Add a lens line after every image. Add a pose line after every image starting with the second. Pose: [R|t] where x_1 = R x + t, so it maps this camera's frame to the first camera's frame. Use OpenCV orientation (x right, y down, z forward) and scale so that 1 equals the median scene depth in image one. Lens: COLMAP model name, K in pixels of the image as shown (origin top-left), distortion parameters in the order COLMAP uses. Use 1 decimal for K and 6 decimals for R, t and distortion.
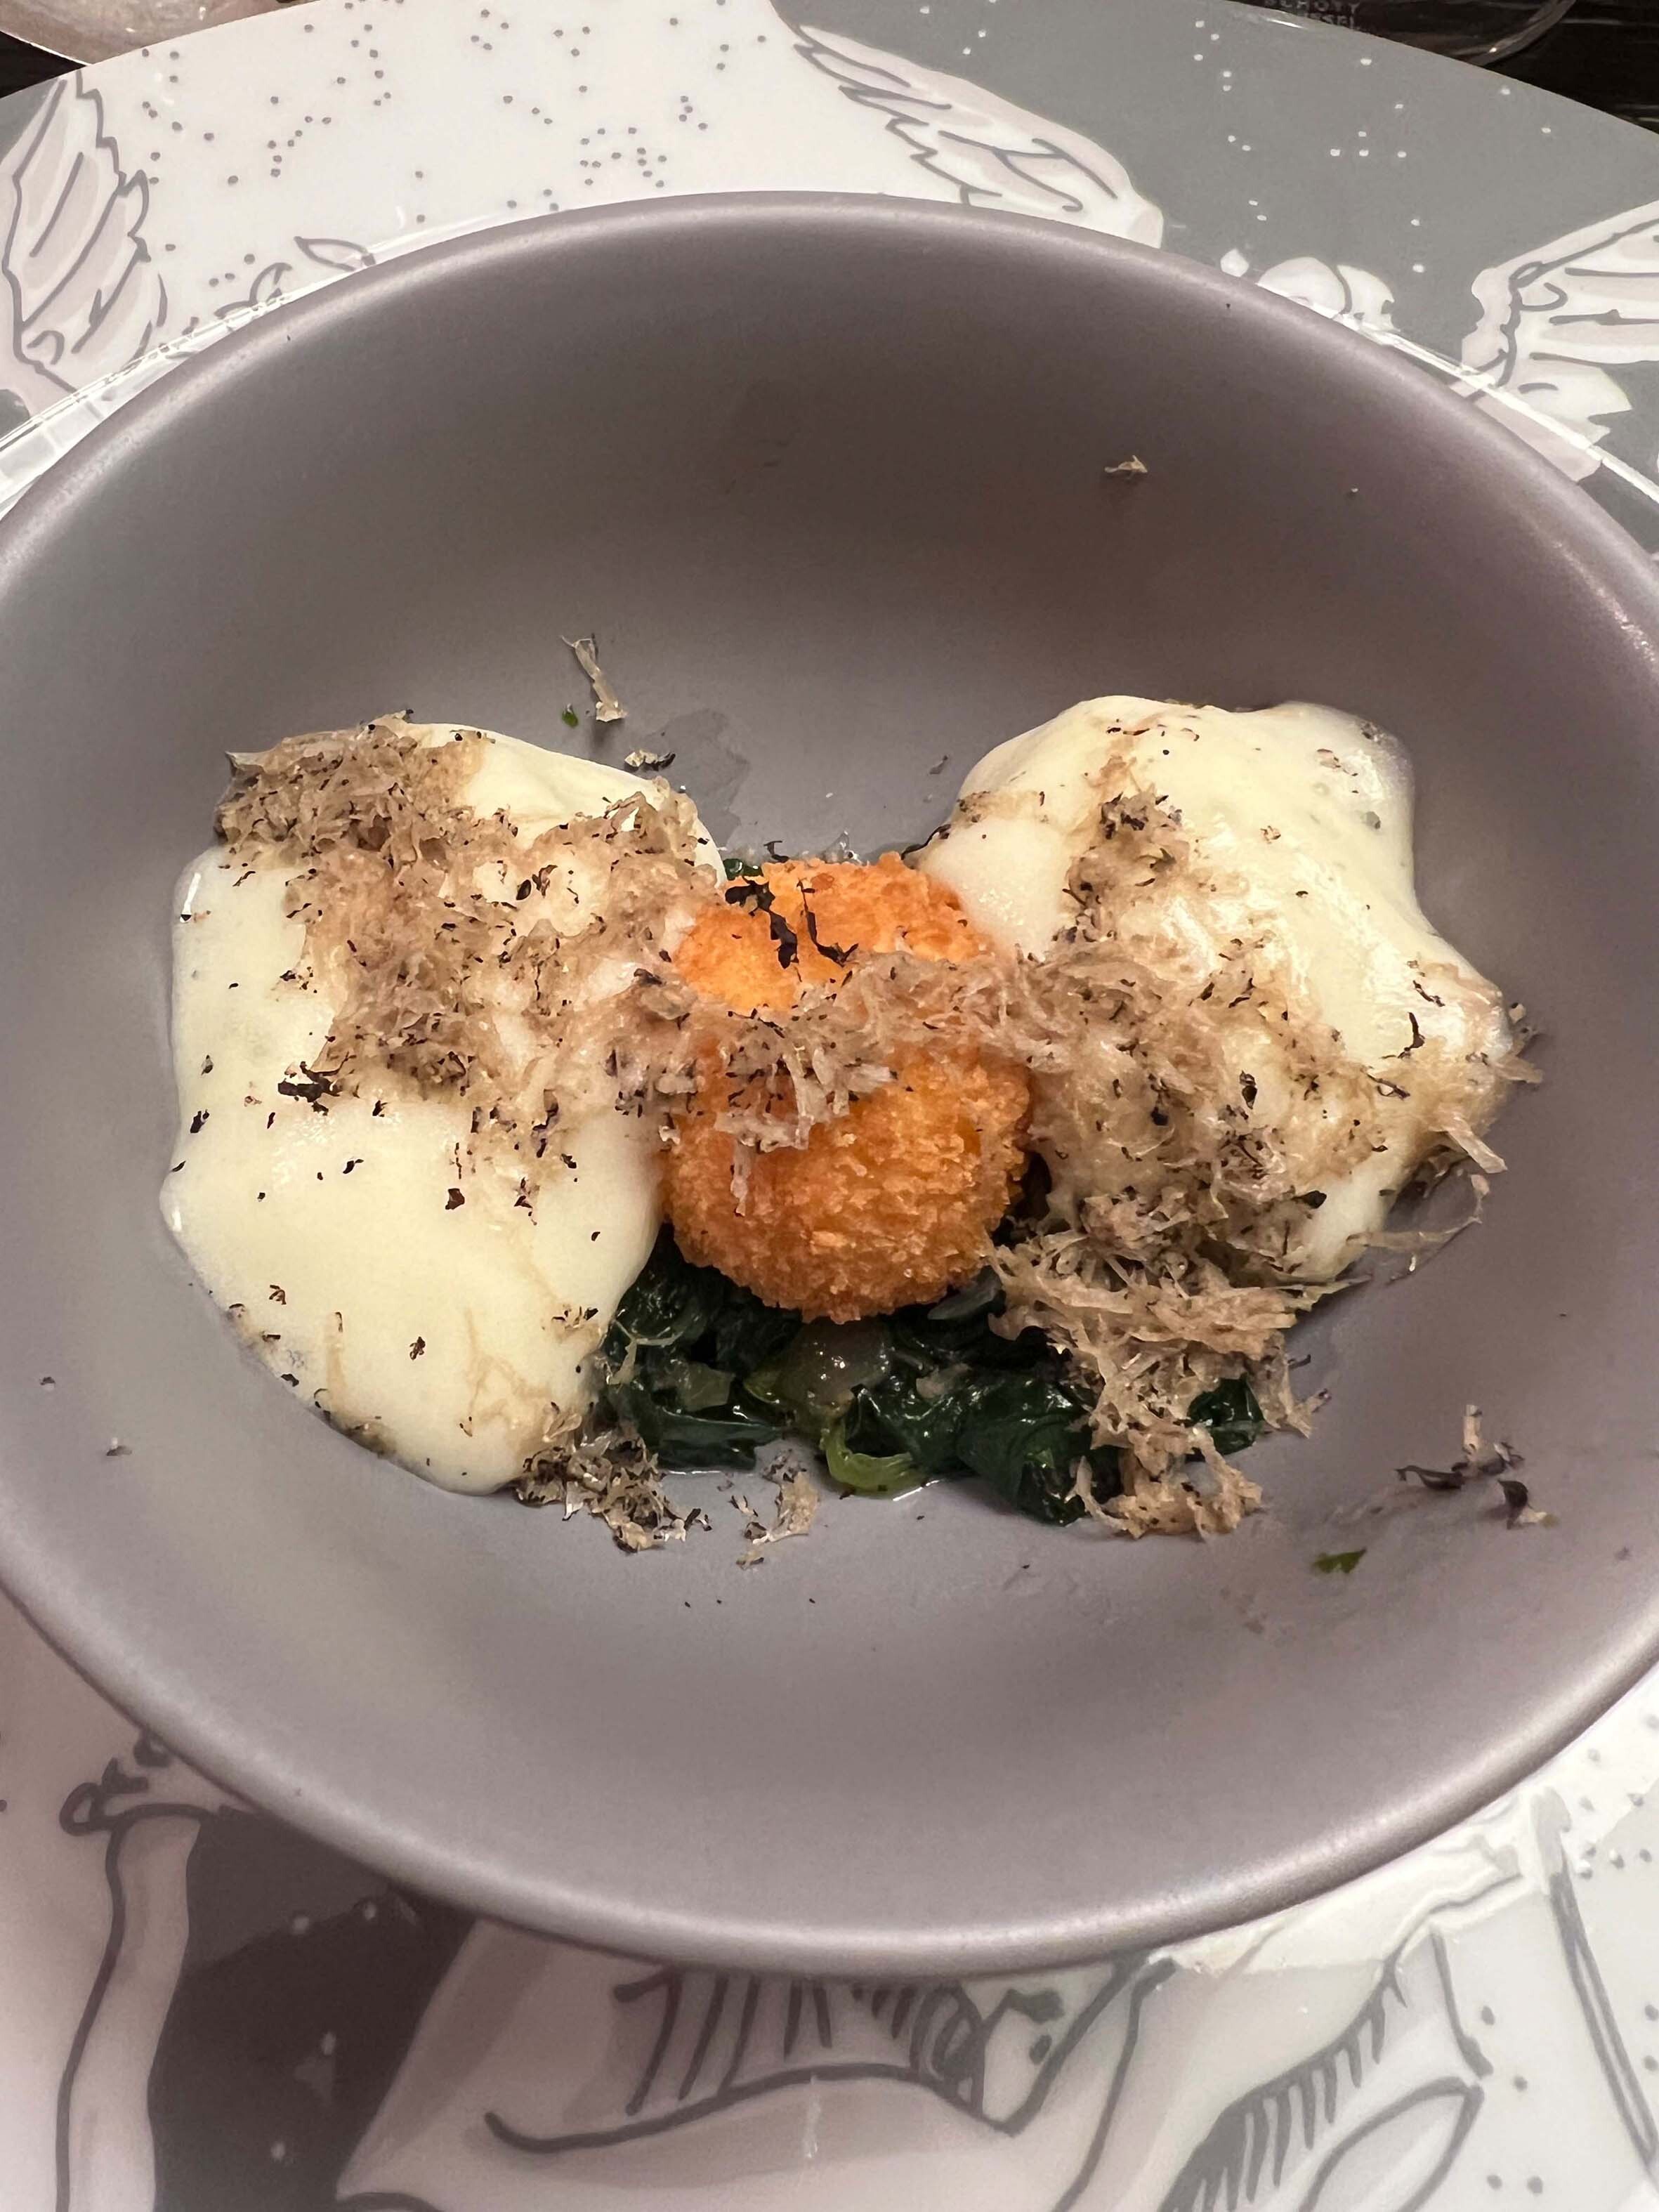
lens RADIAL K [[1529.1, 0, 829.5], [0, 1529.1, 1106.0], [0, 0, 1]] dist [-0.008151, -0.006331]
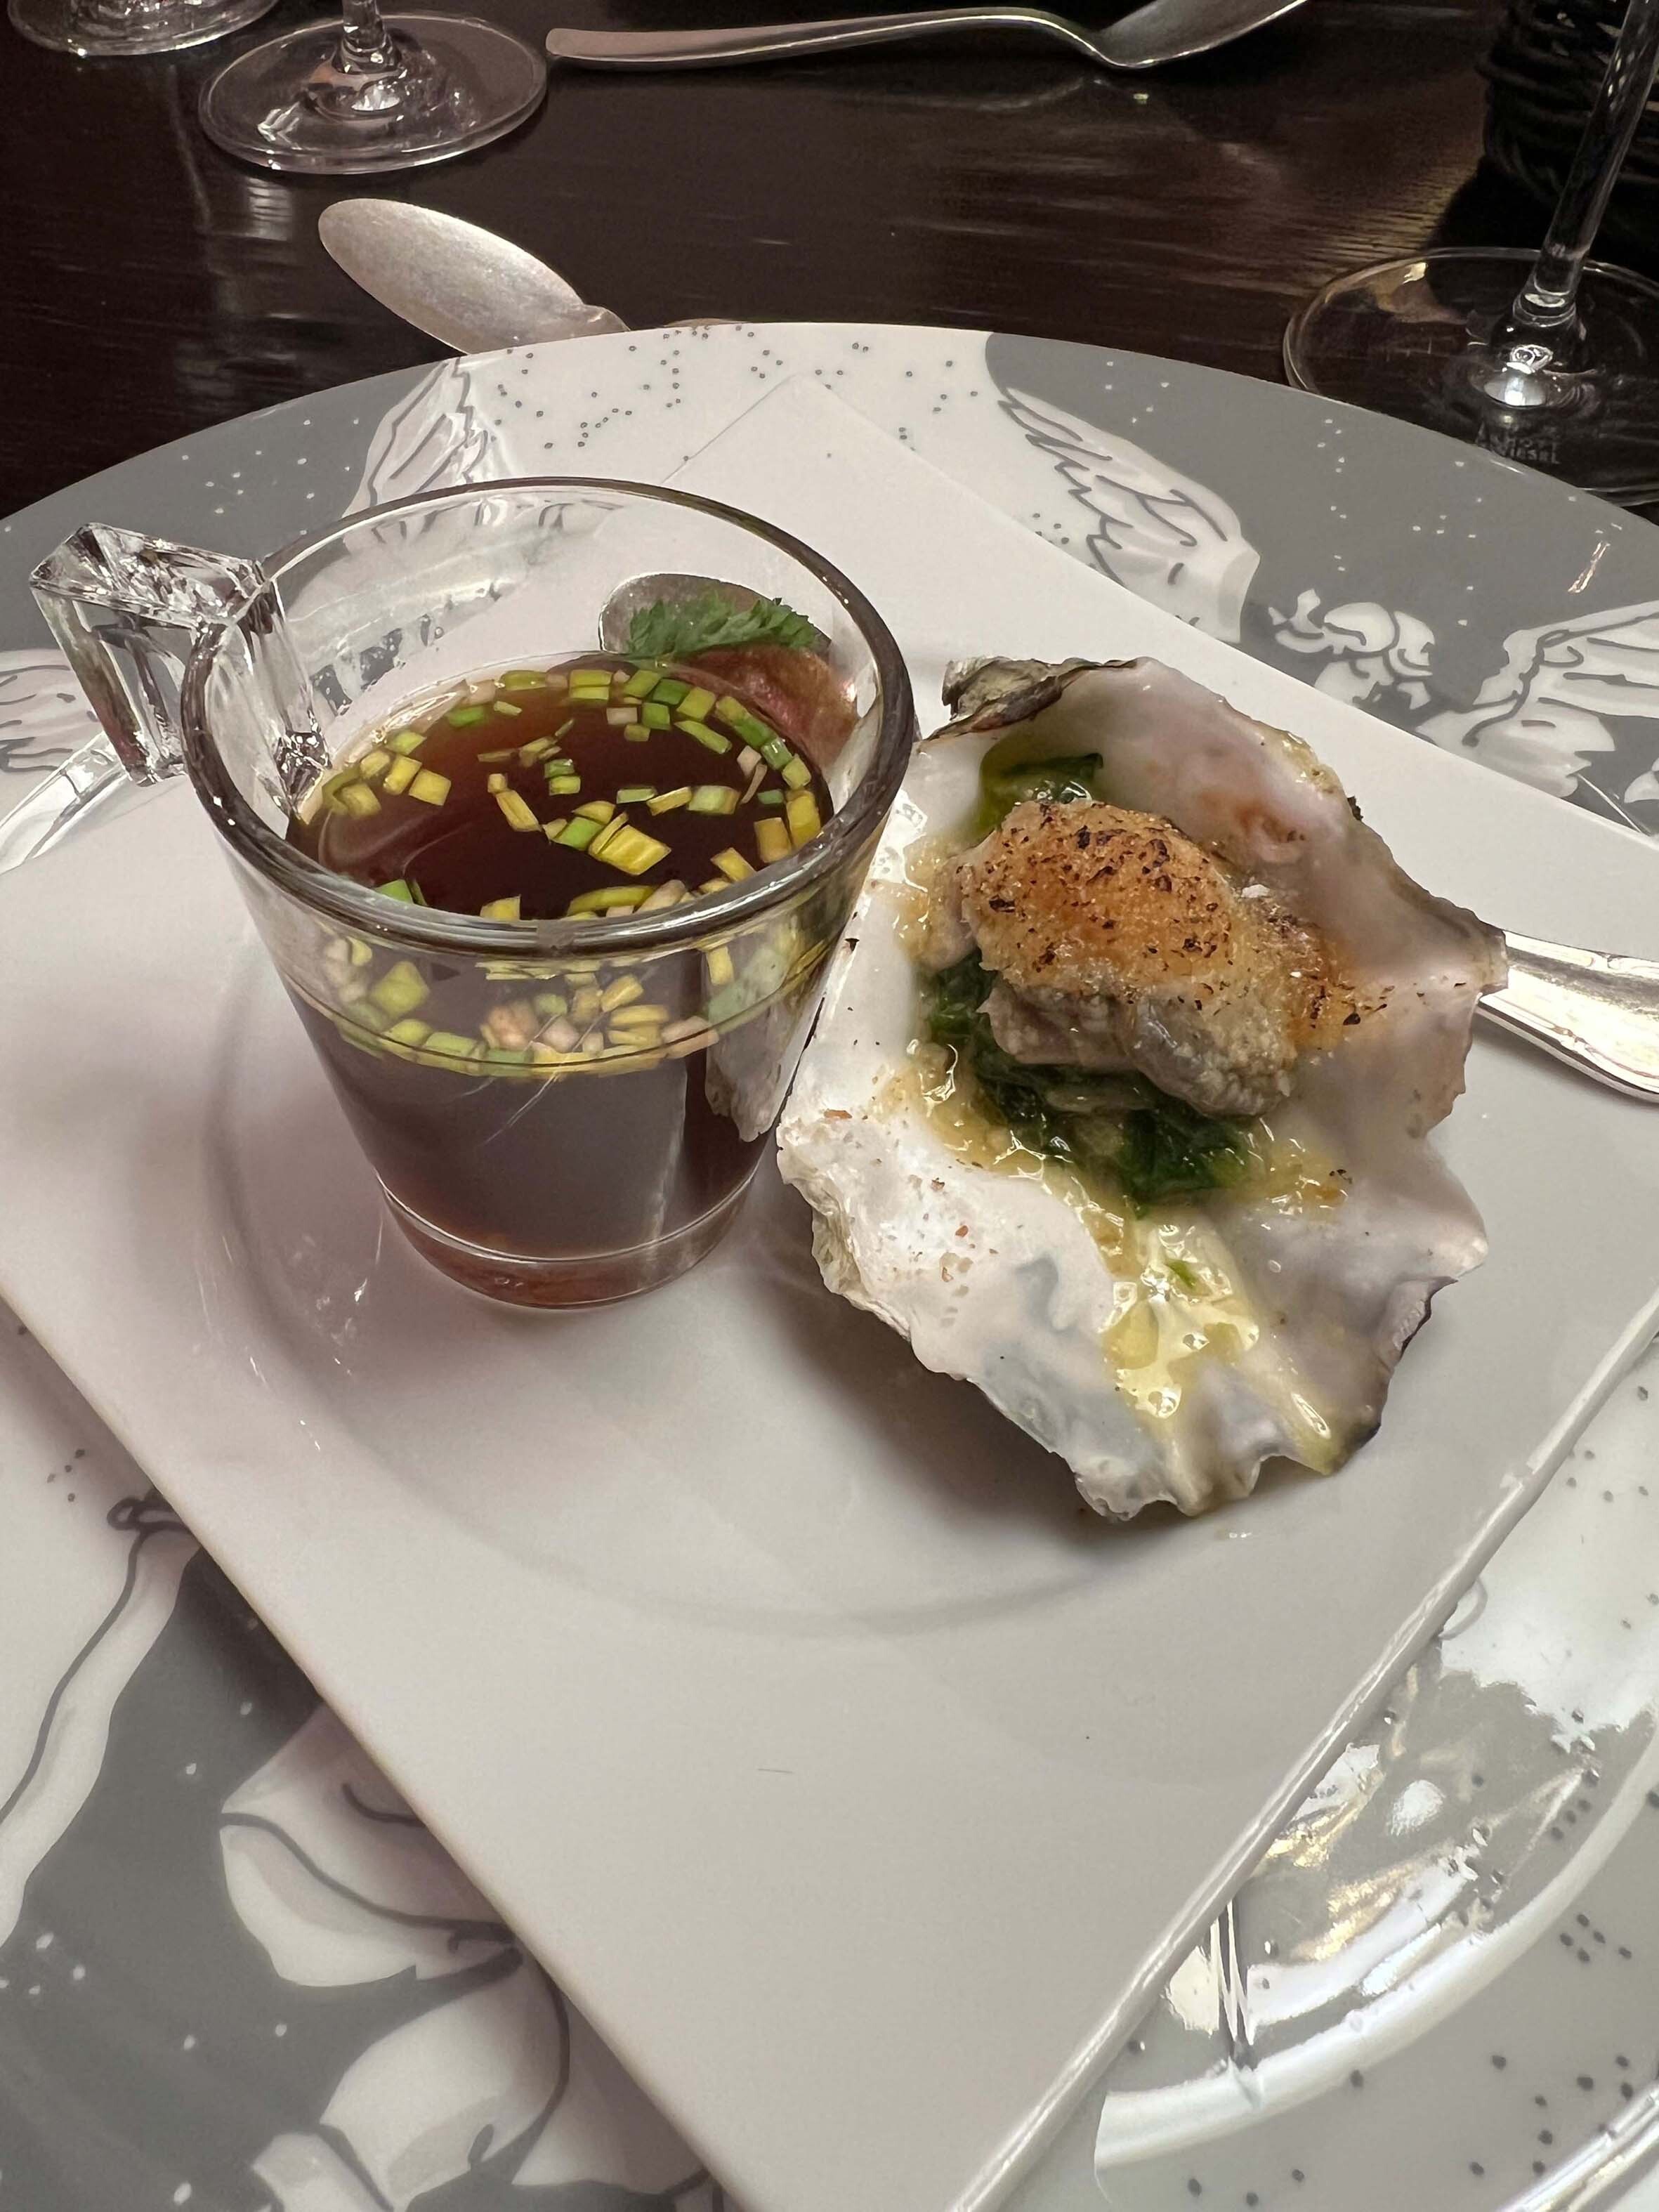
lens RADIAL K [[1529.1, 0, 829.5], [0, 1529.1, 1106.0], [0, 0, 1]] dist [-0.008151, -0.006331]
pose [[0.974704, 0.173461, -0.140936, 0.129779], [-0.194795, 0.968488, -0.155198, 0.105688], [0.109574, 0.178725, 0.977778, -0.168375]]
